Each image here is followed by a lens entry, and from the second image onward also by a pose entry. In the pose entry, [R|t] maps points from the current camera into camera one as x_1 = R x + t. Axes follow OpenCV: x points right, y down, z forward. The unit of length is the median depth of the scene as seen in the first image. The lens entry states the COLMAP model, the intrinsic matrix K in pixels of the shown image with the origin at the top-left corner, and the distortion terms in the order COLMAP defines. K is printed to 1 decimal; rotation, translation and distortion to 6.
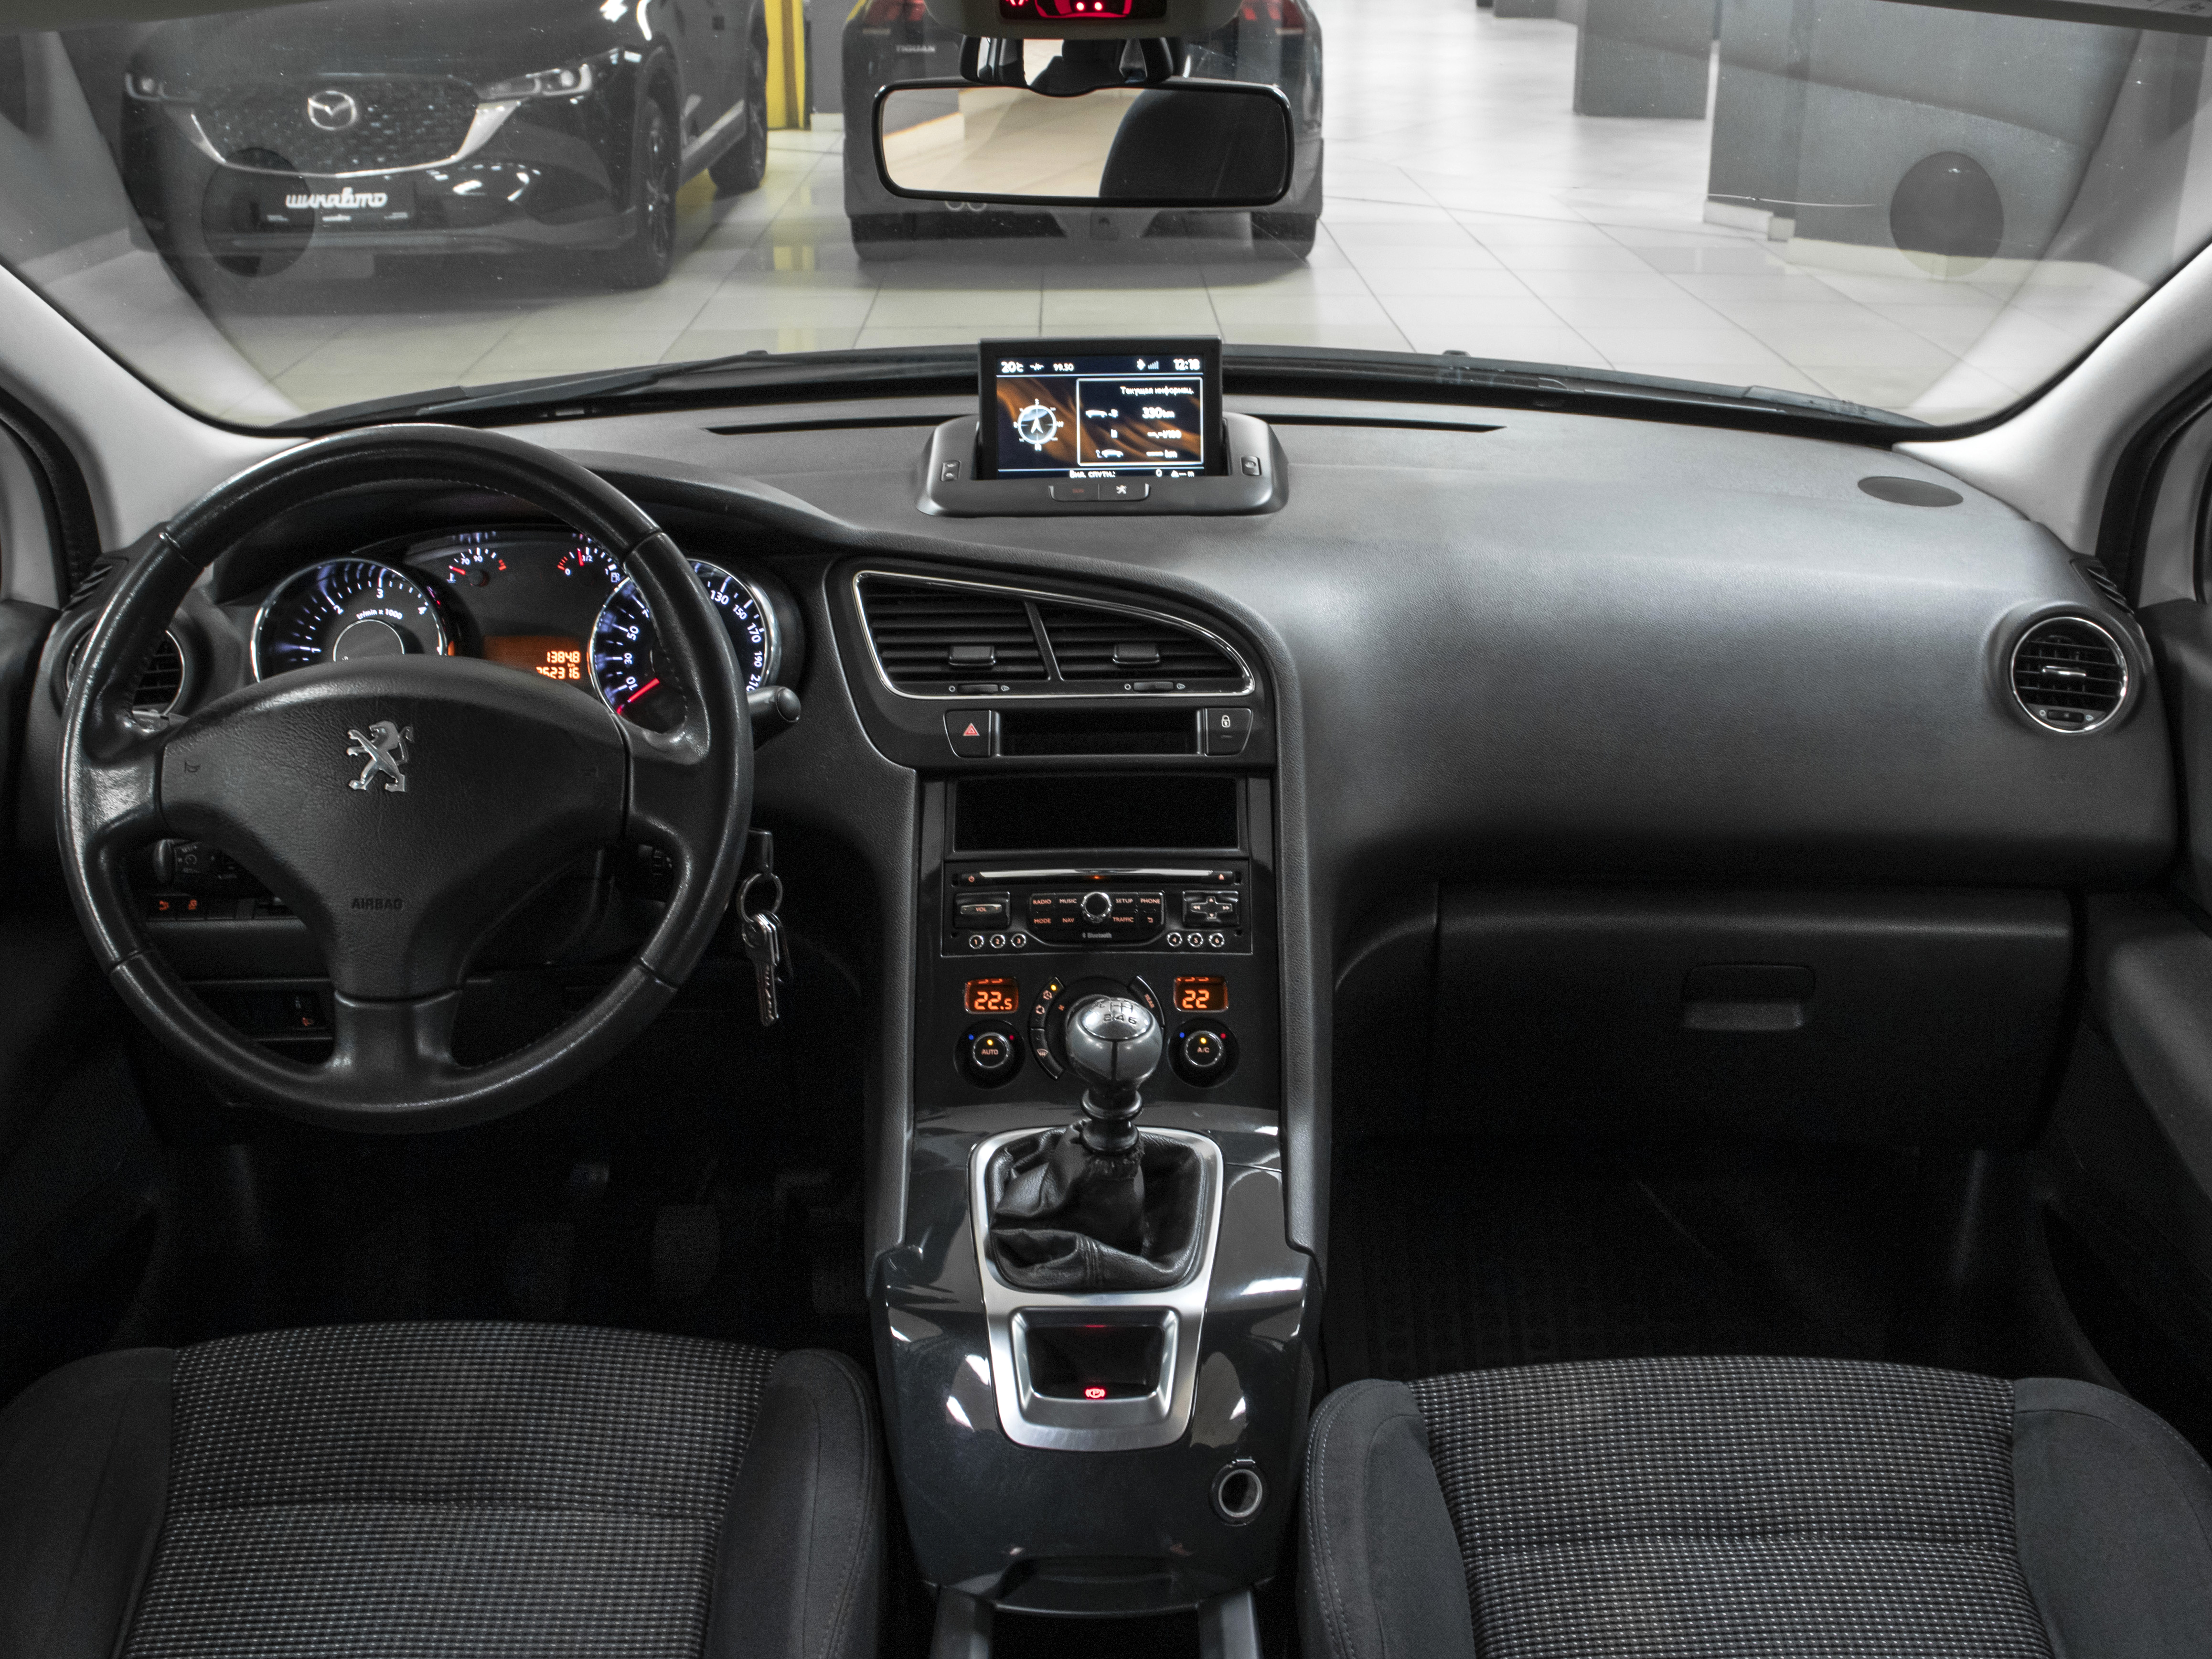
lens RADIAL K [[2287.2, 0, 1116.6], [0, 2287.2, 834.6], [0, 0, 1]] dist [-0.147196, 0.000000]
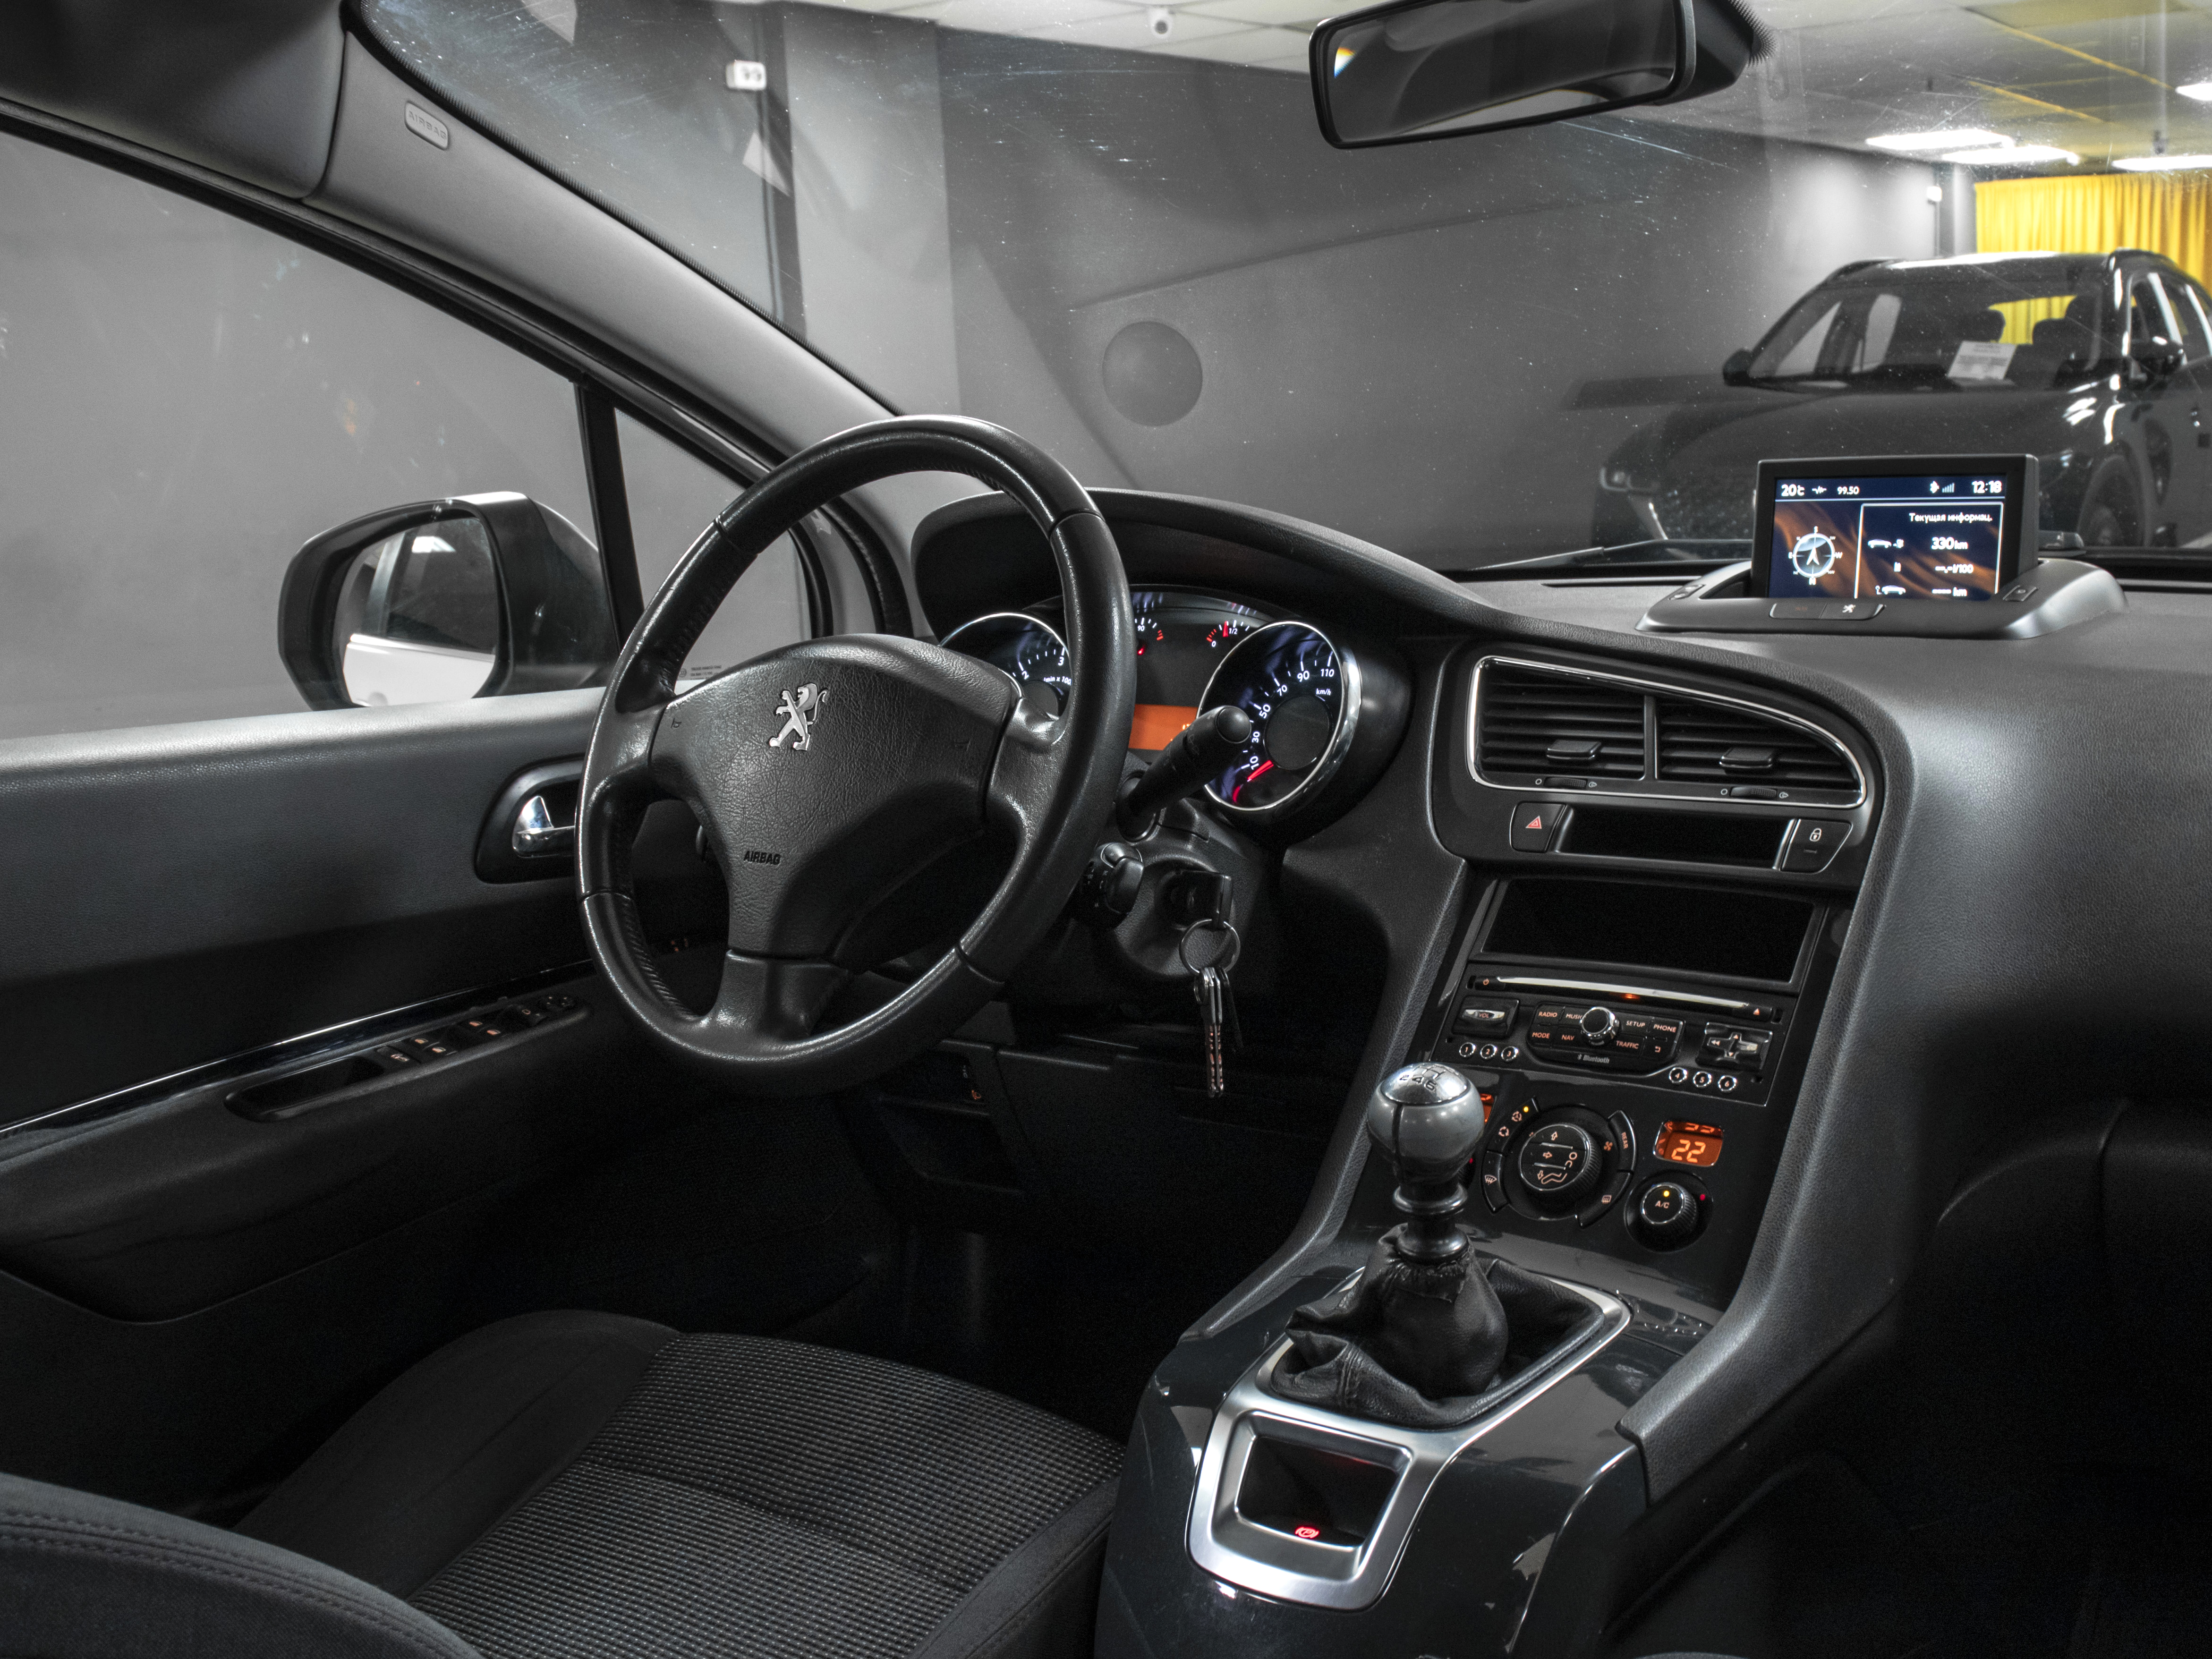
lens RADIAL K [[2287.1, 0, 1243.7], [0, 2287.1, 922.8], [0, 0, 1]] dist [-0.147196, 0.000000]
pose [[0.819194, 0.092583, -0.565994, 0.338018], [-0.180688, 0.978290, -0.101494, 0.098937], [0.544310, 0.185411, 0.818138, 0.237192]]
